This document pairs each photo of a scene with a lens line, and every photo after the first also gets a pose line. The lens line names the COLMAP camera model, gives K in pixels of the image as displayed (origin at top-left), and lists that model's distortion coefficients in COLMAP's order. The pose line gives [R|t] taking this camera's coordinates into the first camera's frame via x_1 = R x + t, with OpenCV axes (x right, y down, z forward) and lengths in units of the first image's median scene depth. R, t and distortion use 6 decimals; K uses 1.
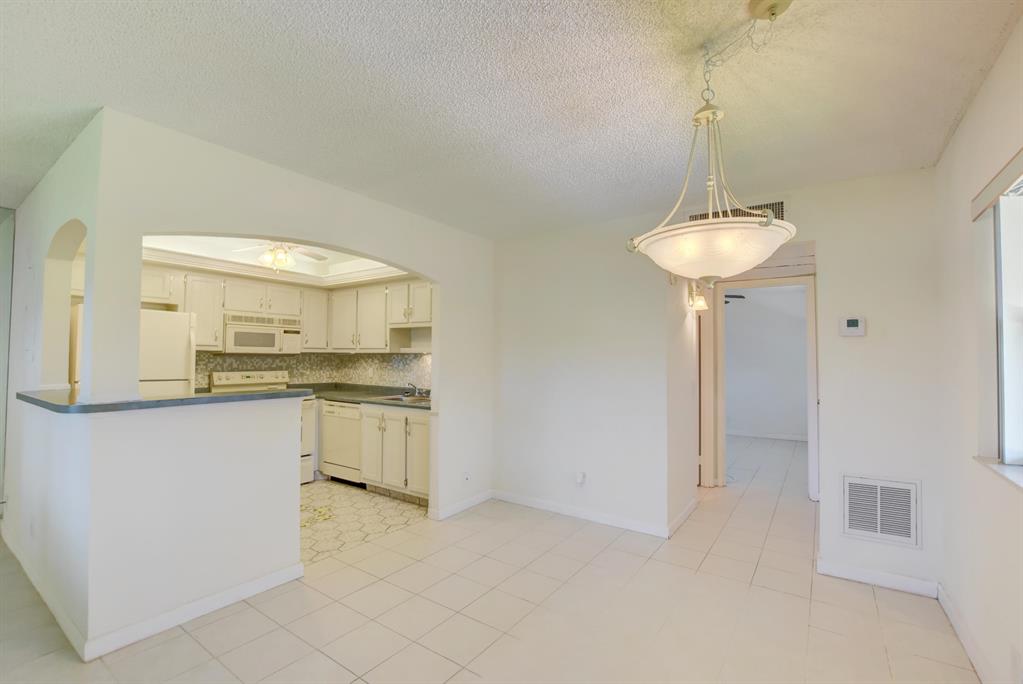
lens RADIAL K [[454.0, 0, 511.5], [0, 454.0, 342.0], [0, 0, 1]] dist [-0.040946, 0.009650]
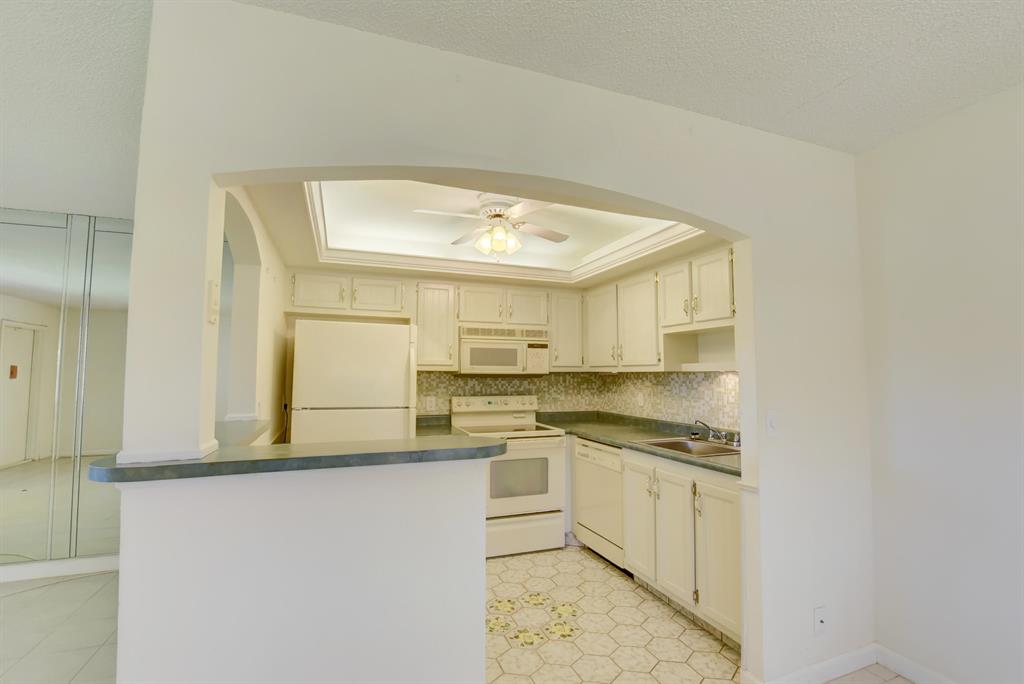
lens RADIAL K [[454.4, 0, 512.0], [0, 454.4, 342.0], [0, 0, 1]] dist [-0.040946, 0.009650]
pose [[0.819080, -0.046134, -0.571821, -0.074340], [0.022617, 0.998583, -0.048168, 0.007853], [0.573233, 0.026521, 0.818963, 0.337420]]
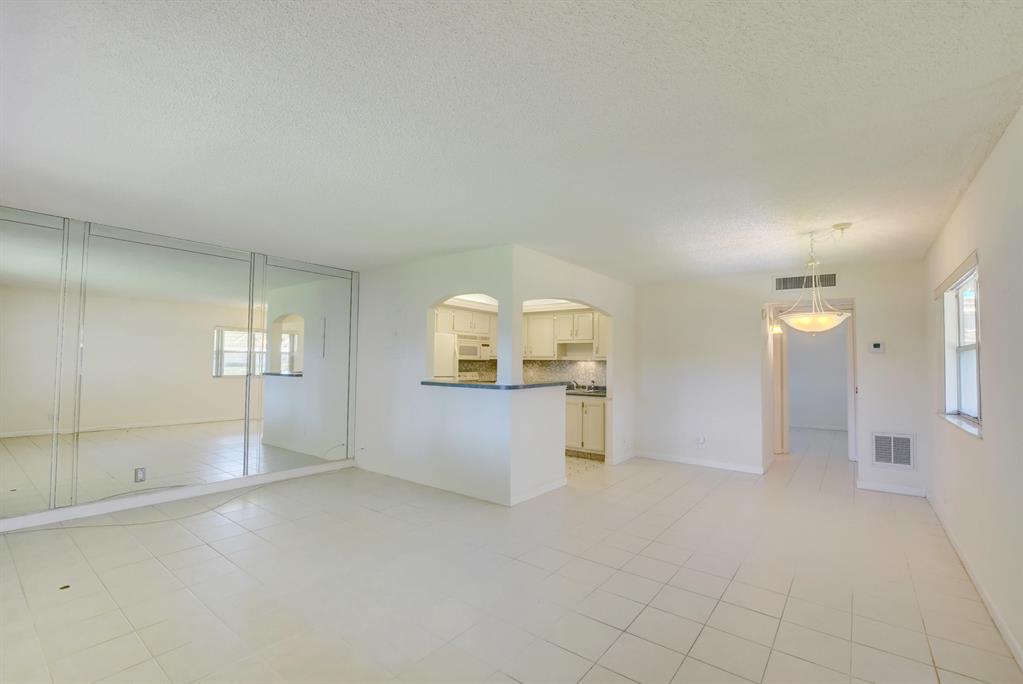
lens RADIAL K [[454.0, 0, 511.5], [0, 454.0, 342.0], [0, 0, 1]] dist [-0.040946, 0.009650]
pose [[0.998465, 0.004467, -0.055209, -0.332904], [-0.005161, 0.999909, -0.012435, -0.015338], [0.055148, 0.012701, 0.998397, -0.477719]]
